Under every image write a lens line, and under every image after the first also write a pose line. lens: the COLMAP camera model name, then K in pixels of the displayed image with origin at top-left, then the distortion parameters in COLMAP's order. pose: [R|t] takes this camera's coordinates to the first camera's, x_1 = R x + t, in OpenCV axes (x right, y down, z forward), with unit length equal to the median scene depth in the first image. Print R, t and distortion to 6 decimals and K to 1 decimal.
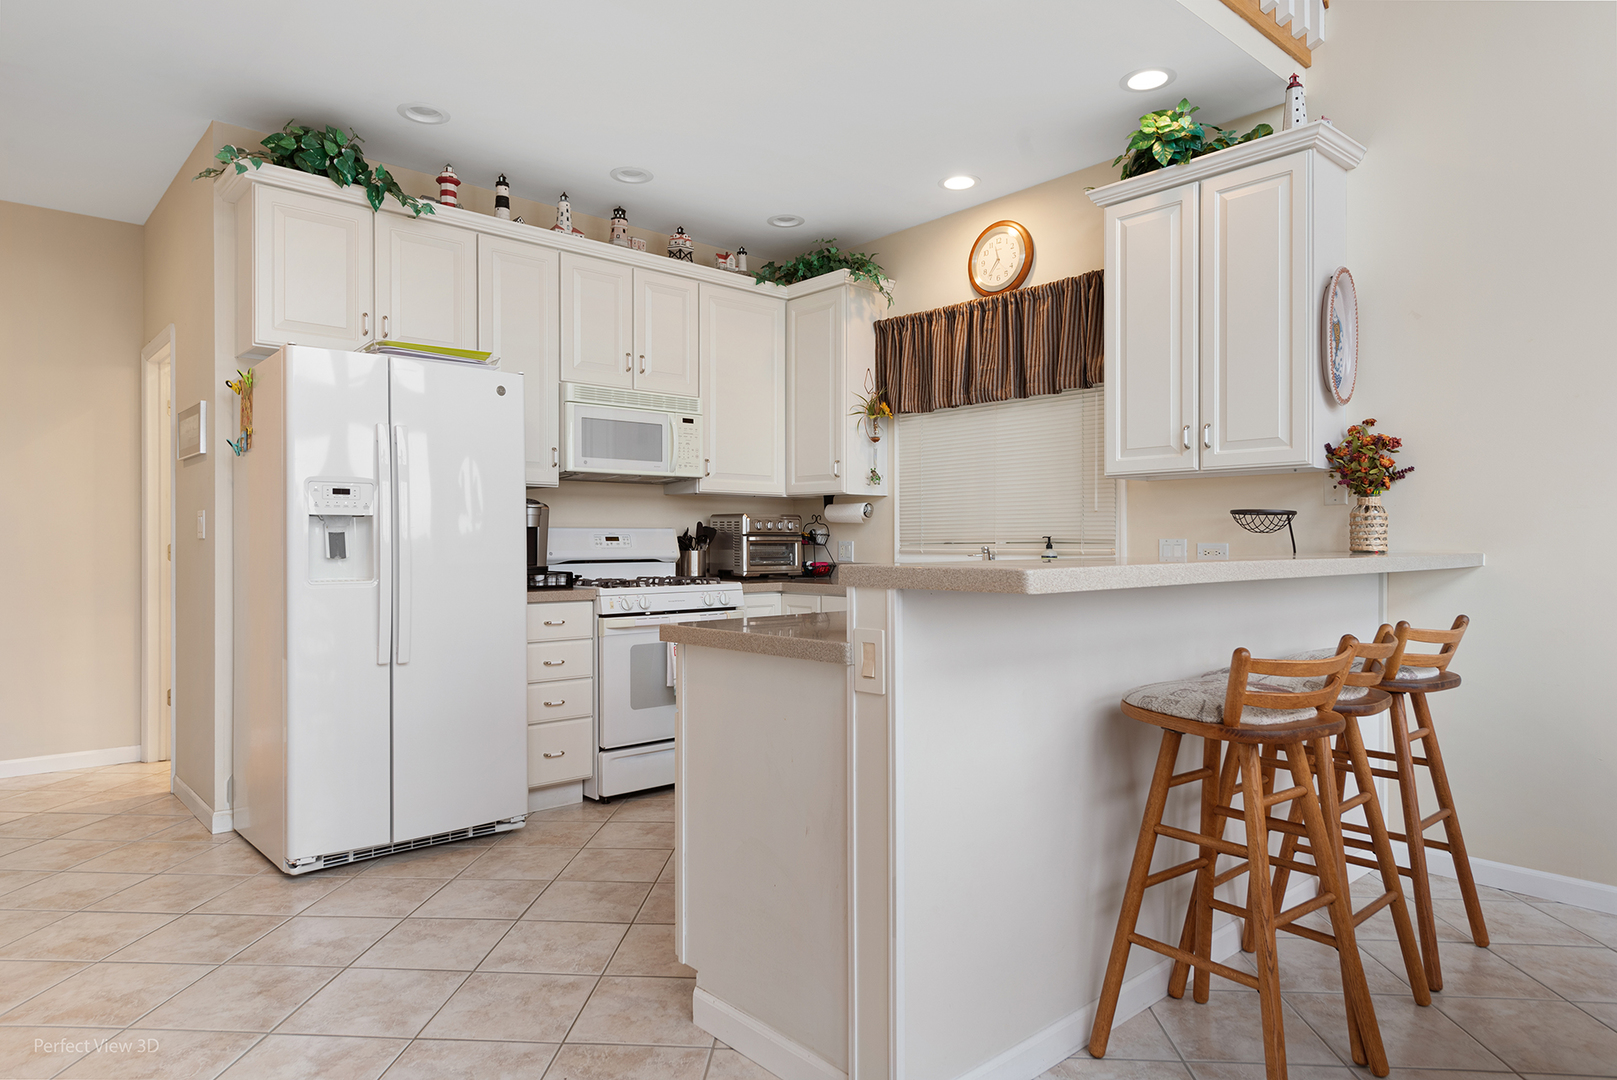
lens RADIAL K [[988.1, 0, 810.2], [0, 988.1, 541.9], [0, 0, 1]] dist [-0.007592, -0.000372]
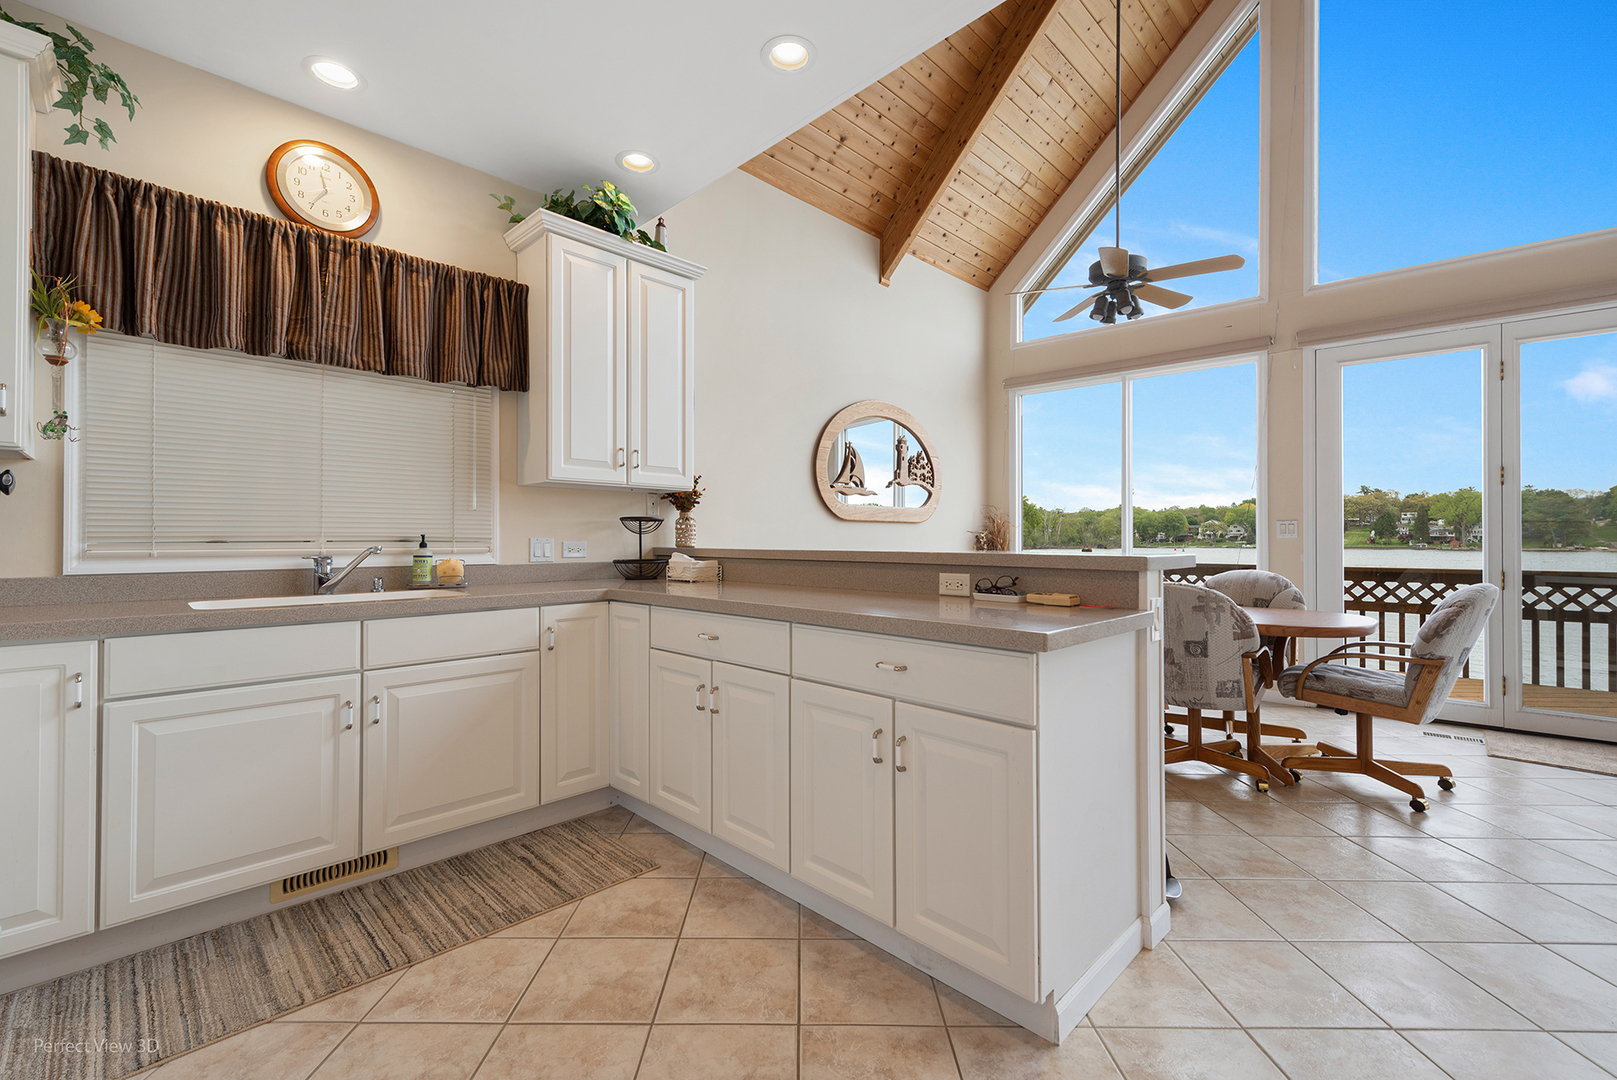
lens RADIAL K [[692.8, 0, 810.1], [0, 692.8, 539.4], [0, 0, 1]] dist [0.003072, 0.000134]
pose [[-0.057906, -0.004826, 0.998310, -0.407480], [-0.009188, 0.999949, 0.004301, -0.006661], [-0.998280, -0.008923, -0.057948, 0.648736]]
